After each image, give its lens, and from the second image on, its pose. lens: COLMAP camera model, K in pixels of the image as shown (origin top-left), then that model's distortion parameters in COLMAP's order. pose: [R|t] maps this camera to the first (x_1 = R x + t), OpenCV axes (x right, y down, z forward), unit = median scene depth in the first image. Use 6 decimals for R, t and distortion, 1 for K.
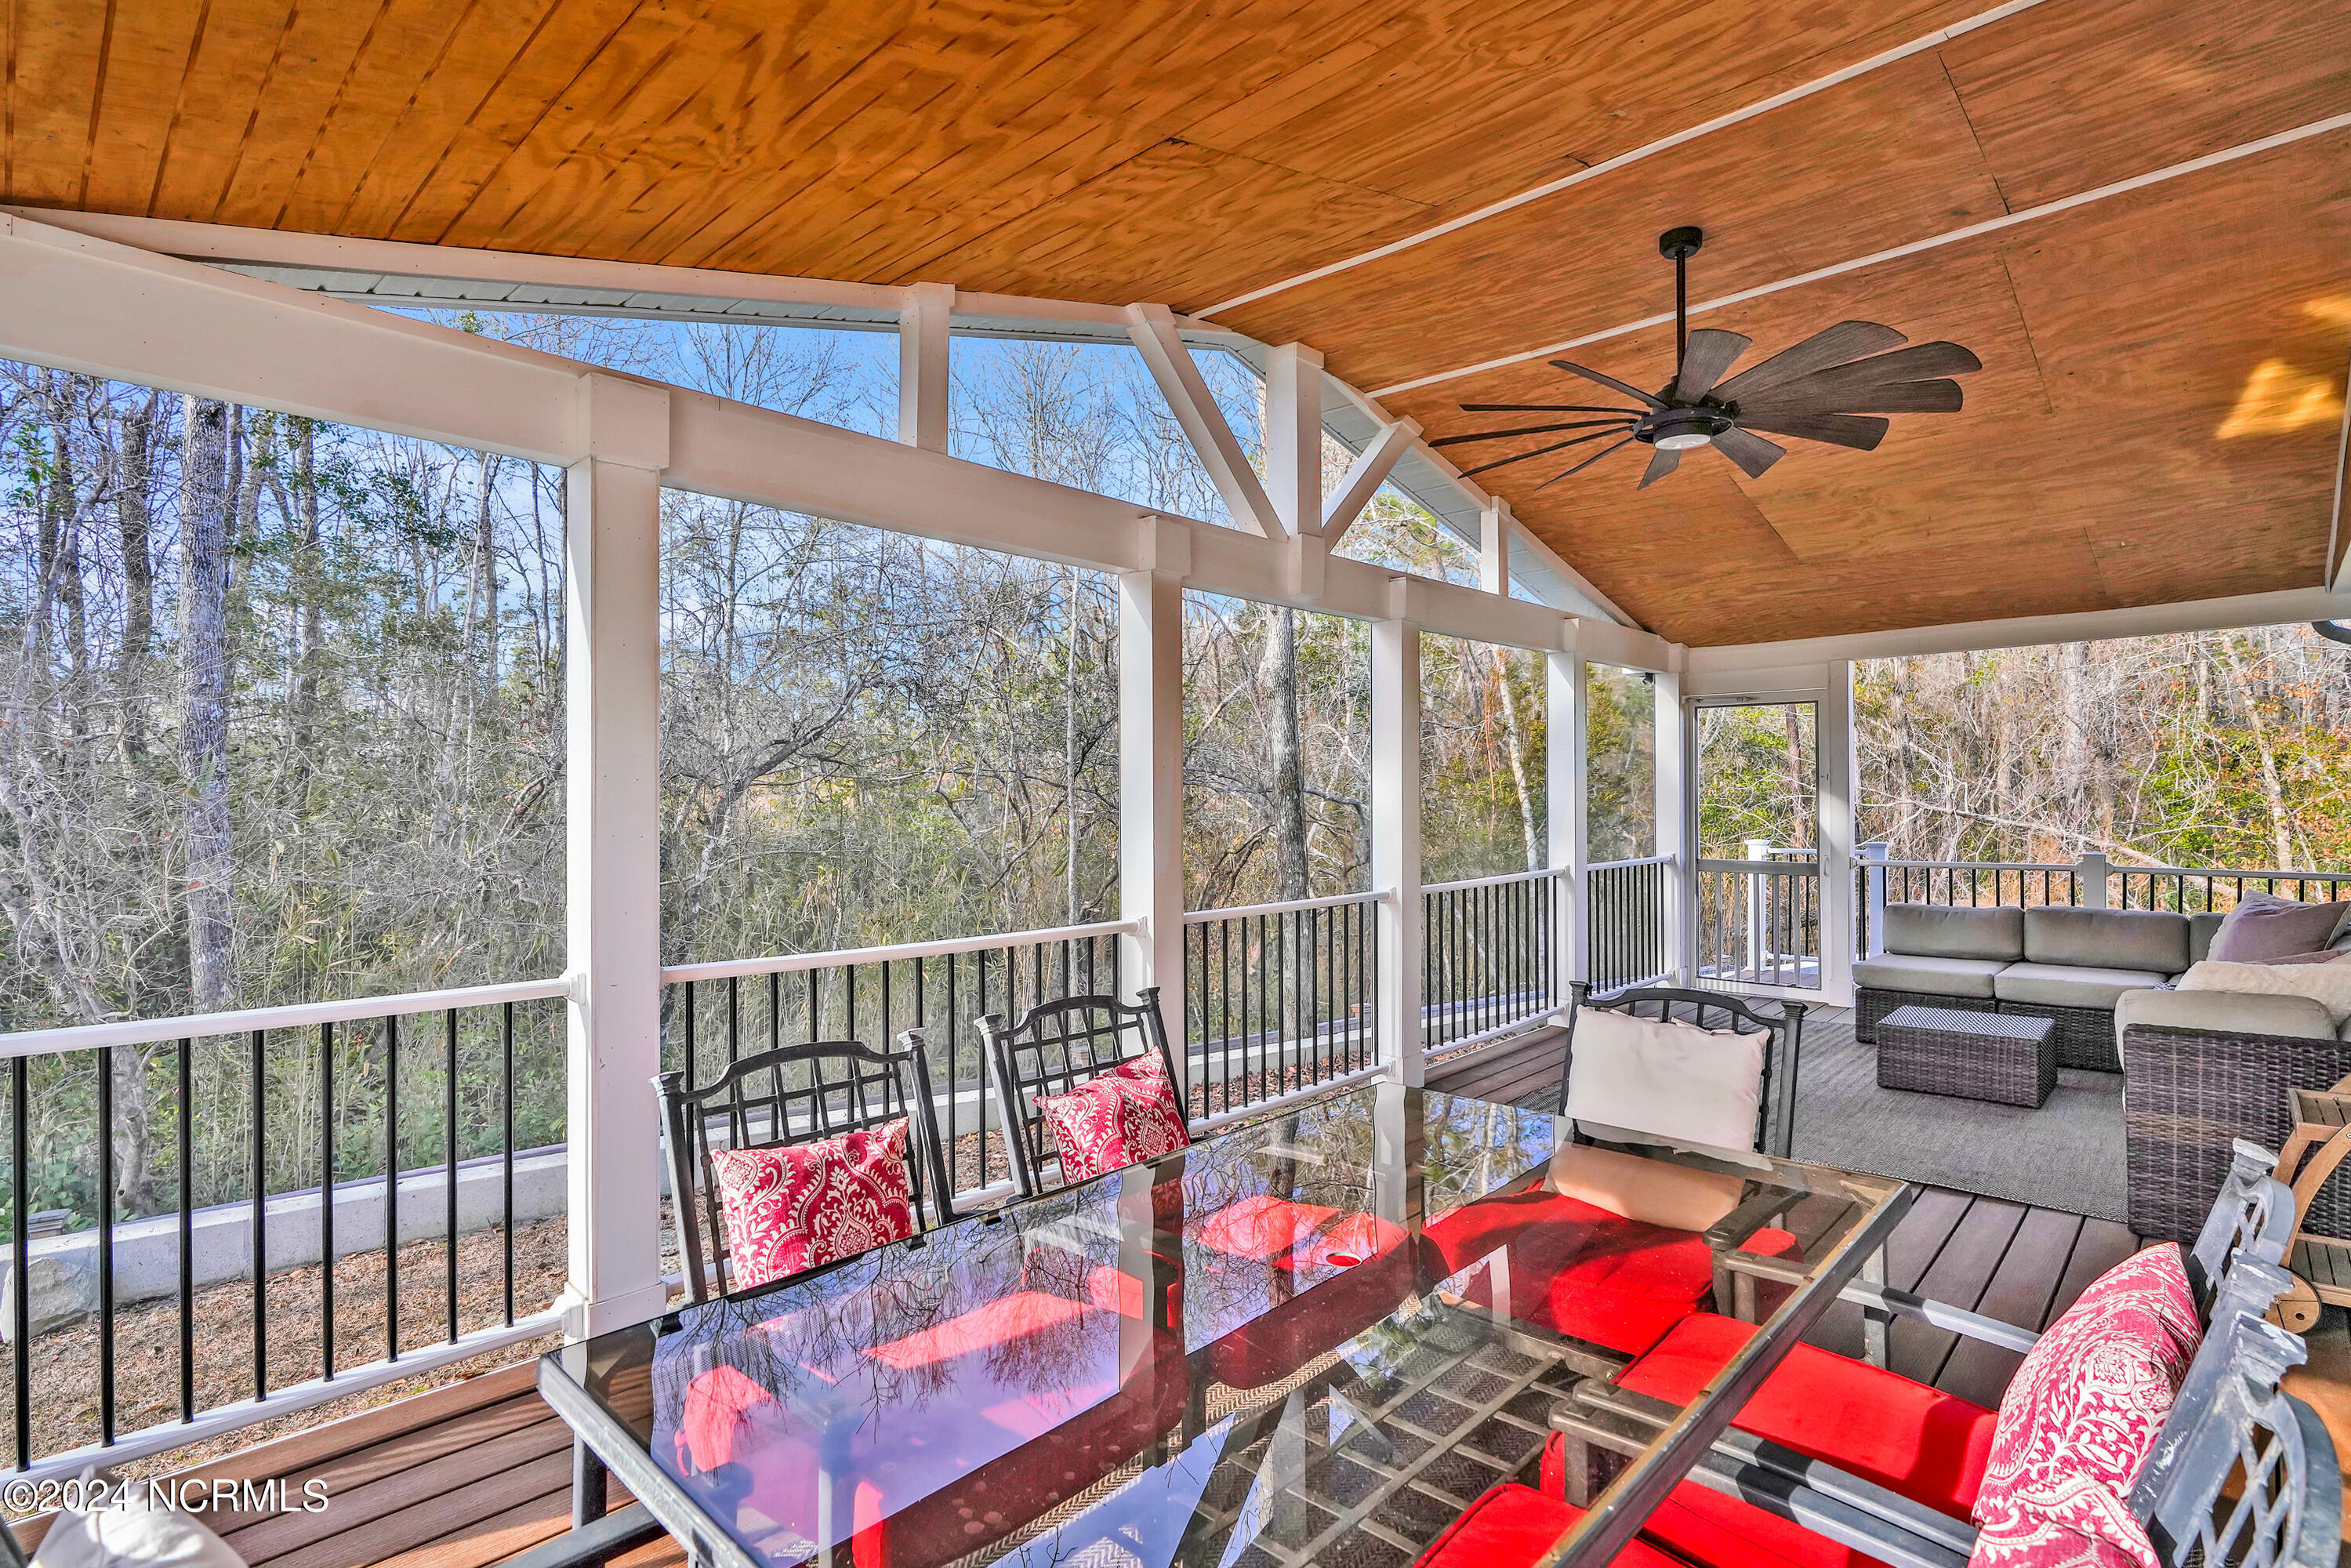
lens RADIAL K [[1132.2, 0, 1175.5], [0, 1132.2, 784.0], [0, 0, 1]] dist [0.000484, 0.000232]
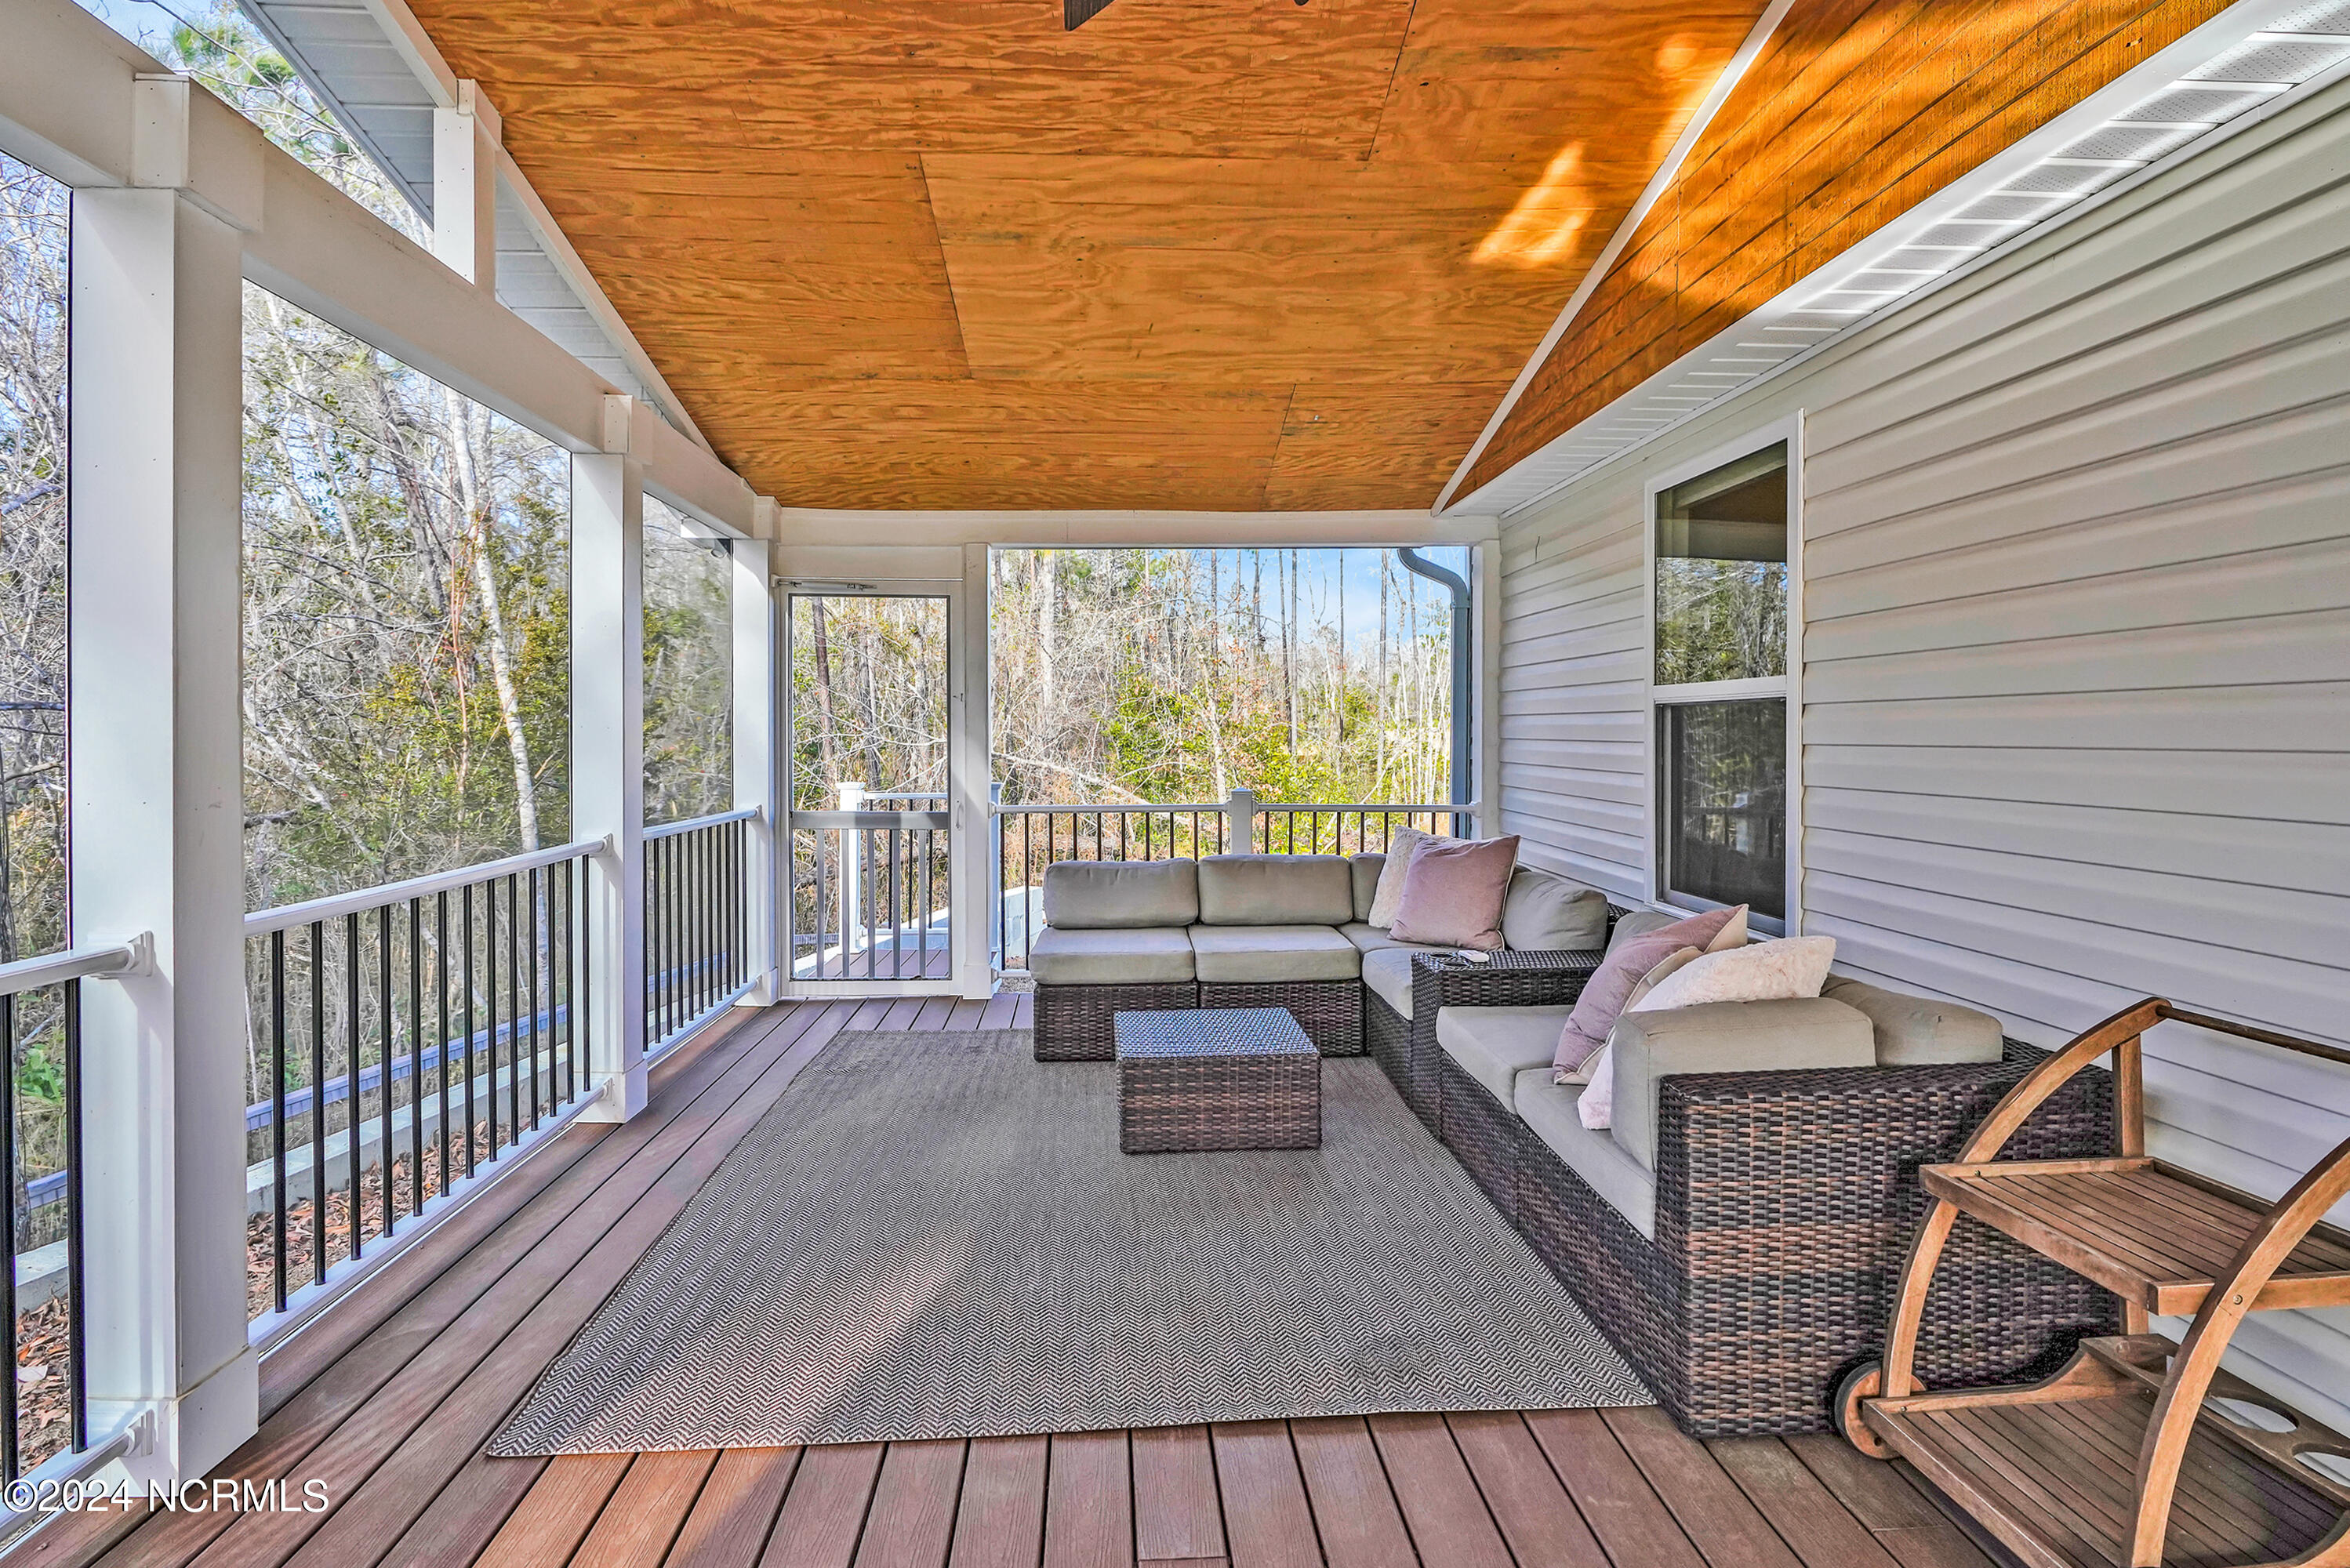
lens RADIAL K [[1131.7, 0, 1168.1], [0, 1131.7, 757.5], [0, 0, 1]] dist [-0.014798, -0.000358]
pose [[0.675485, -0.004257, 0.737361, 0.123251], [-0.014250, 0.999721, 0.018826, 0.019741], [-0.737236, -0.023224, 0.675236, 0.423450]]
